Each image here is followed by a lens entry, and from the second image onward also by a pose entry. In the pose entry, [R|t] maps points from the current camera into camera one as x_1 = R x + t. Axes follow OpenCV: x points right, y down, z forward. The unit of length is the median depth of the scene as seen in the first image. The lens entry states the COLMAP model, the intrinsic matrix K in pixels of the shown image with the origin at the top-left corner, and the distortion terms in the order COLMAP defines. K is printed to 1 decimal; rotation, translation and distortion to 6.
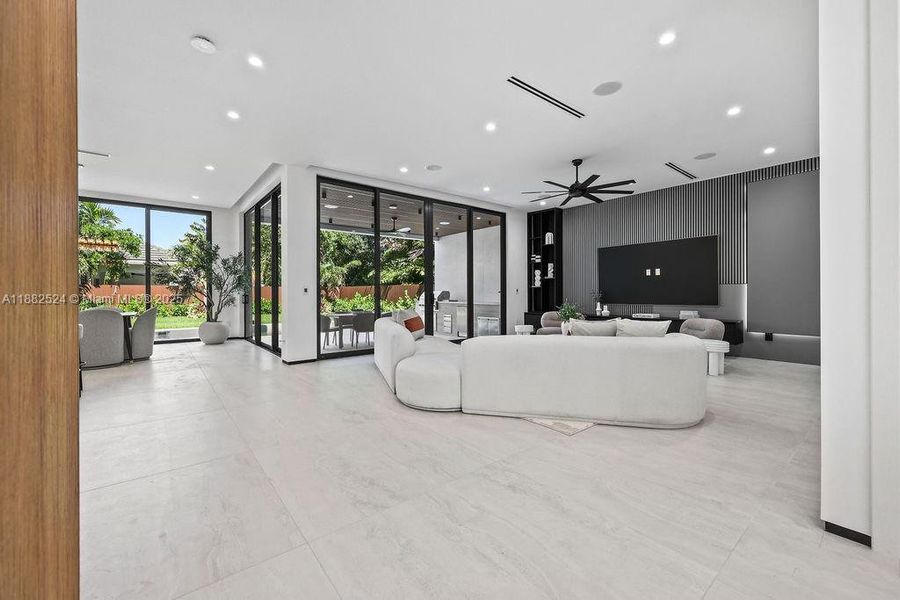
lens RADIAL K [[364.5, 0, 443.2], [0, 364.5, 293.0], [0, 0, 1]] dist [0.001081, -0.000640]
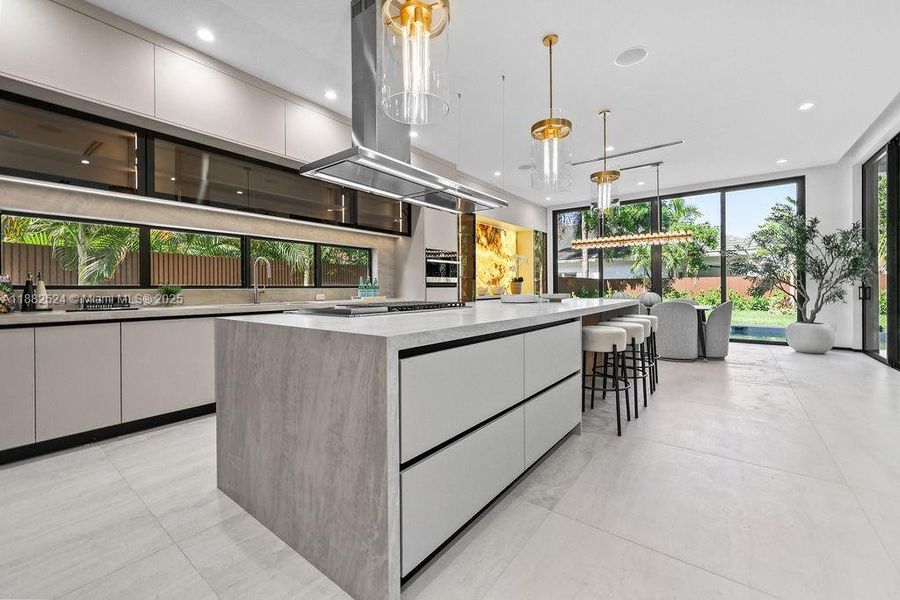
lens RADIAL K [[364.5, 0, 452.6], [0, 364.5, 292.9], [0, 0, 1]] dist [0.001081, -0.000640]
pose [[0.245592, 0.014172, -0.969270, -0.090110], [0.009063, 0.999816, 0.016915, -0.000922], [0.969331, -0.012938, 0.245418, 0.117959]]
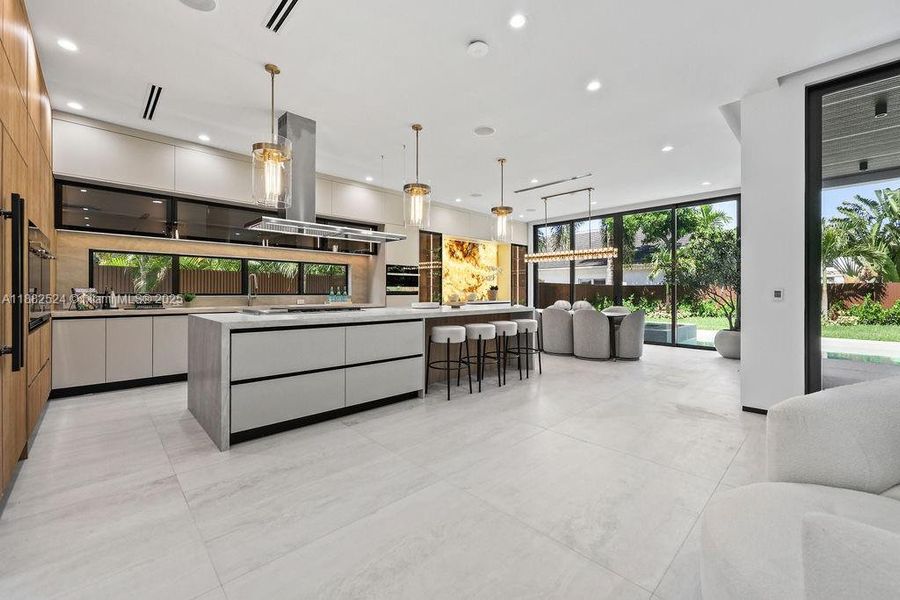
lens RADIAL K [[364.5, 0, 455.0], [0, 364.5, 295.9], [0, 0, 1]] dist [0.001081, -0.000640]
pose [[0.100998, 0.013590, -0.994794, 0.122908], [0.000838, 0.999905, 0.013745, -0.009898], [0.994886, -0.002222, 0.100977, 0.317837]]
